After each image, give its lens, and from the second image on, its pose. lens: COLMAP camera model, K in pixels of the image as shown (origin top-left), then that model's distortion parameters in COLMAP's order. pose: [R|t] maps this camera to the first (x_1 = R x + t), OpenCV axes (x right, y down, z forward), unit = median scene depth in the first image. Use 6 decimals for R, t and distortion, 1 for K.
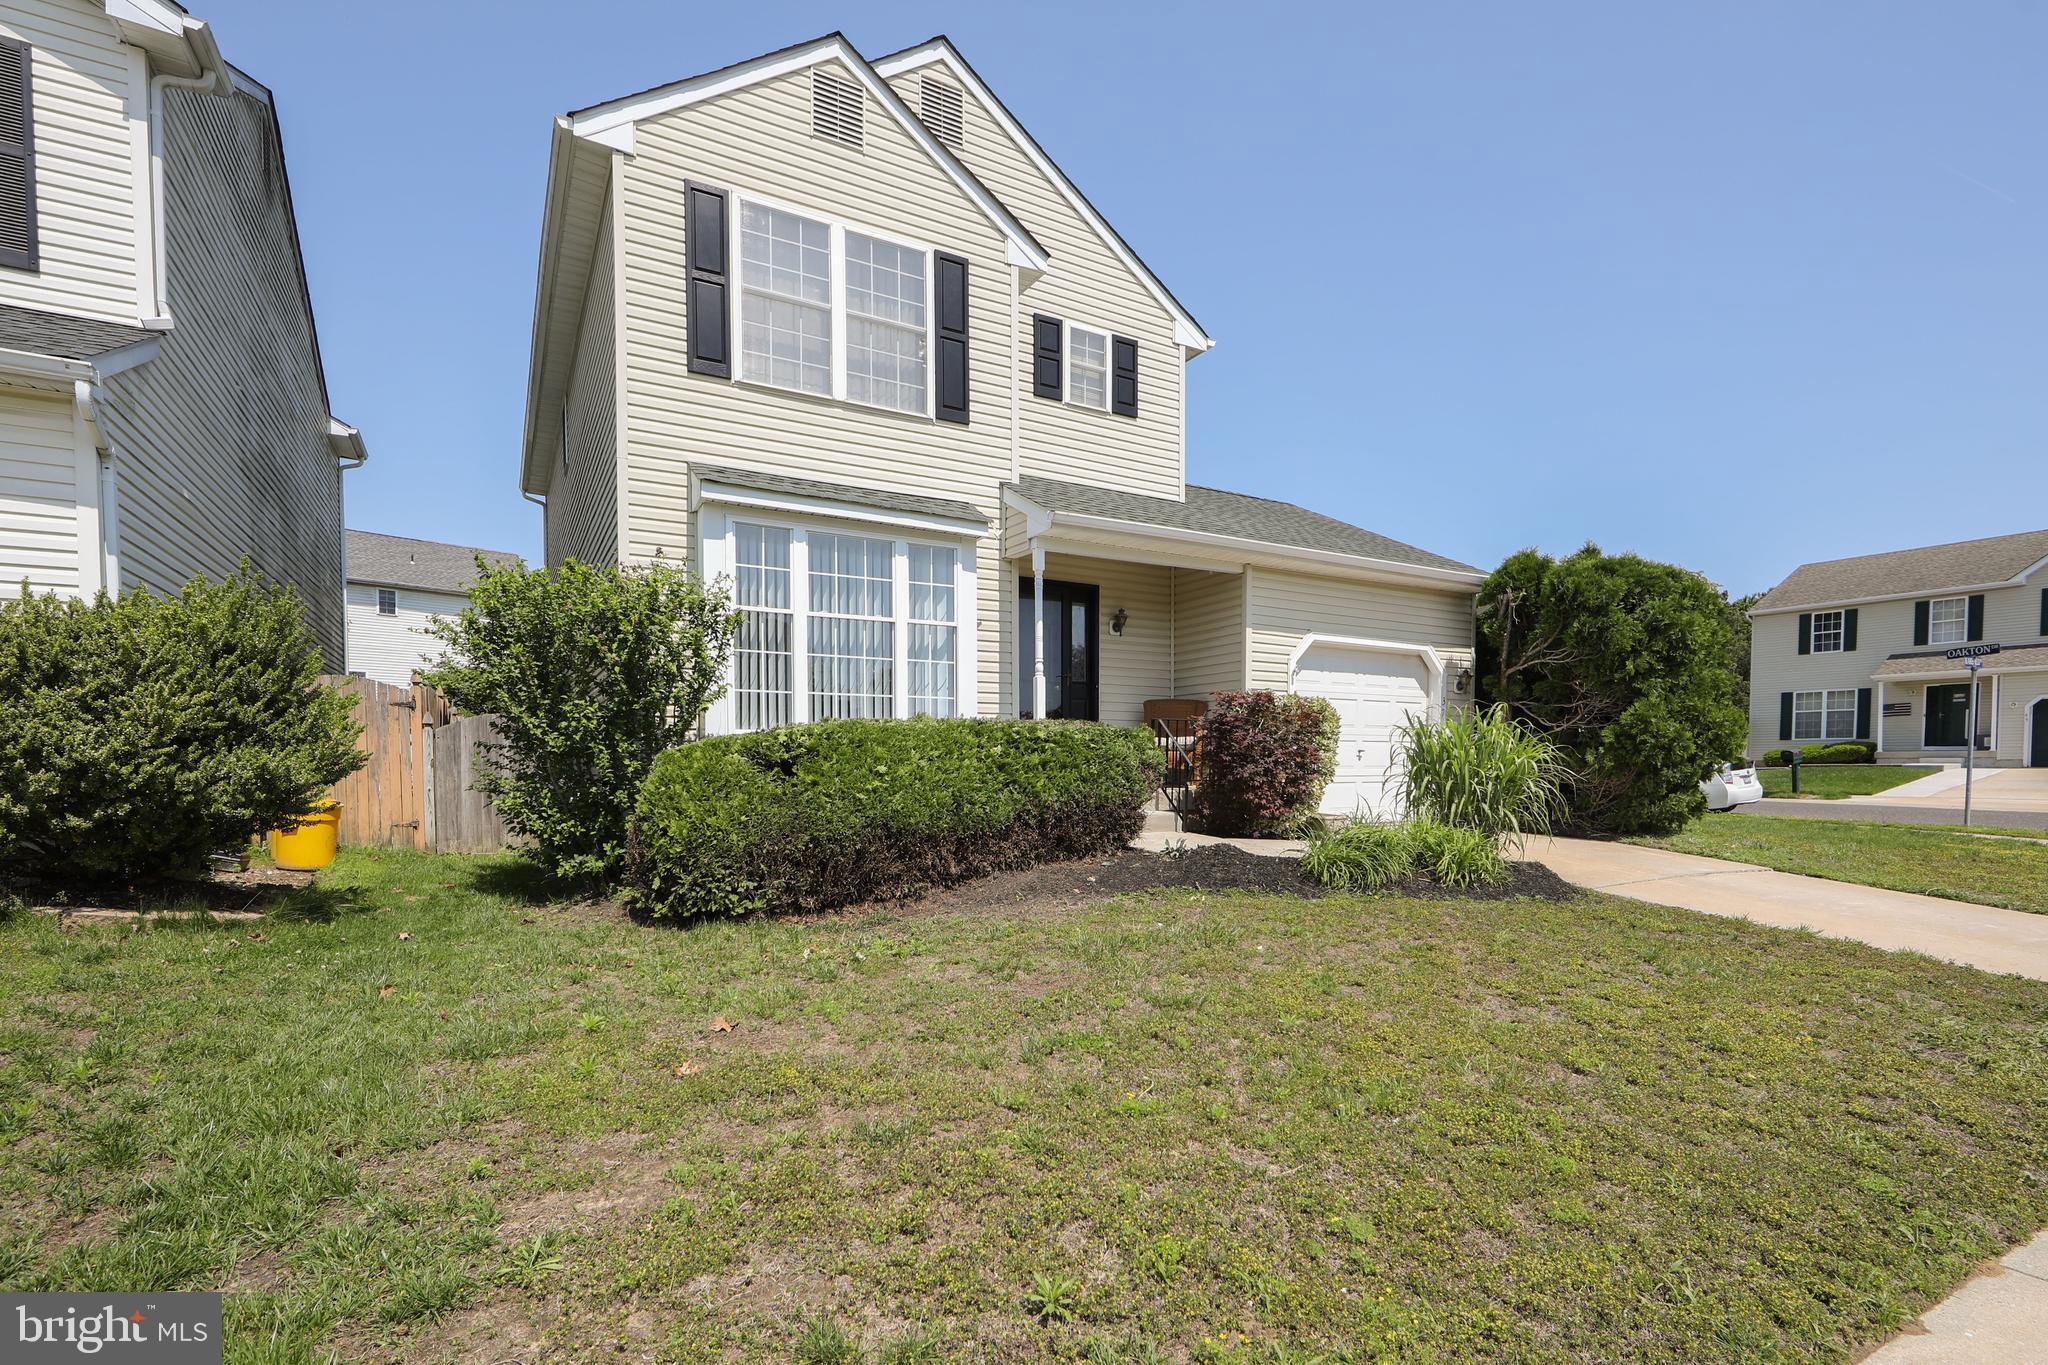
lens RADIAL K [[831.8, 0, 1014.6], [0, 831.8, 780.9], [0, 0, 1]] dist [0.000307, -0.000023]
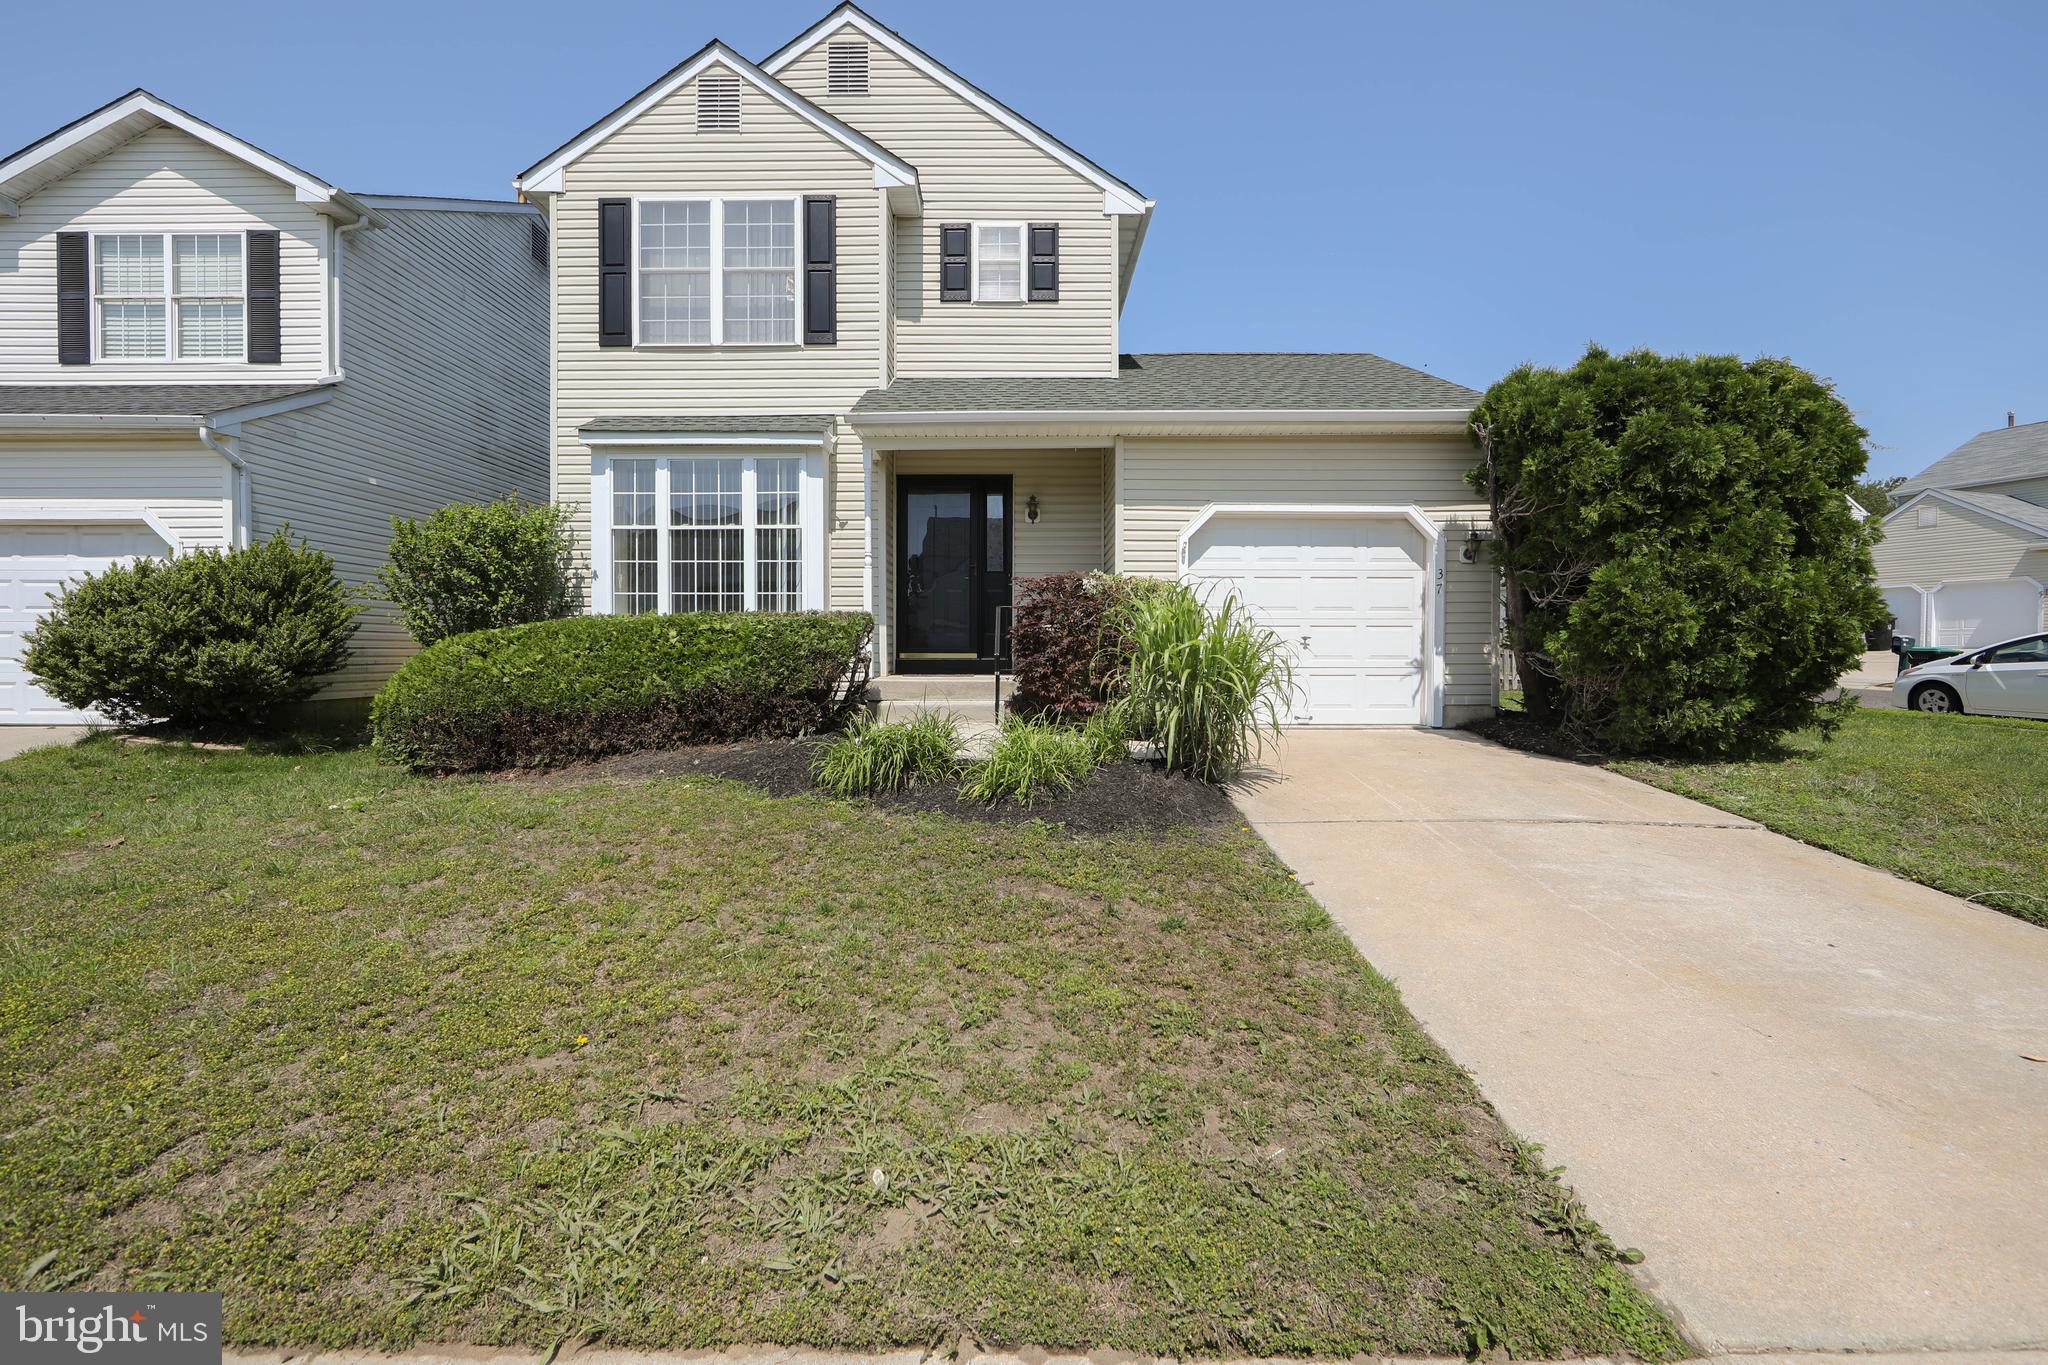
lens RADIAL K [[765.0, 0, 1022.7], [0, 765.0, 653.6], [0, 0, 1]] dist [-0.000685, 0.000081]
pose [[0.890031, 0.002105, -0.455896, 0.630068], [-0.010410, 0.999822, -0.015707, -0.006083], [0.455782, 0.018726, 0.889895, 0.223142]]
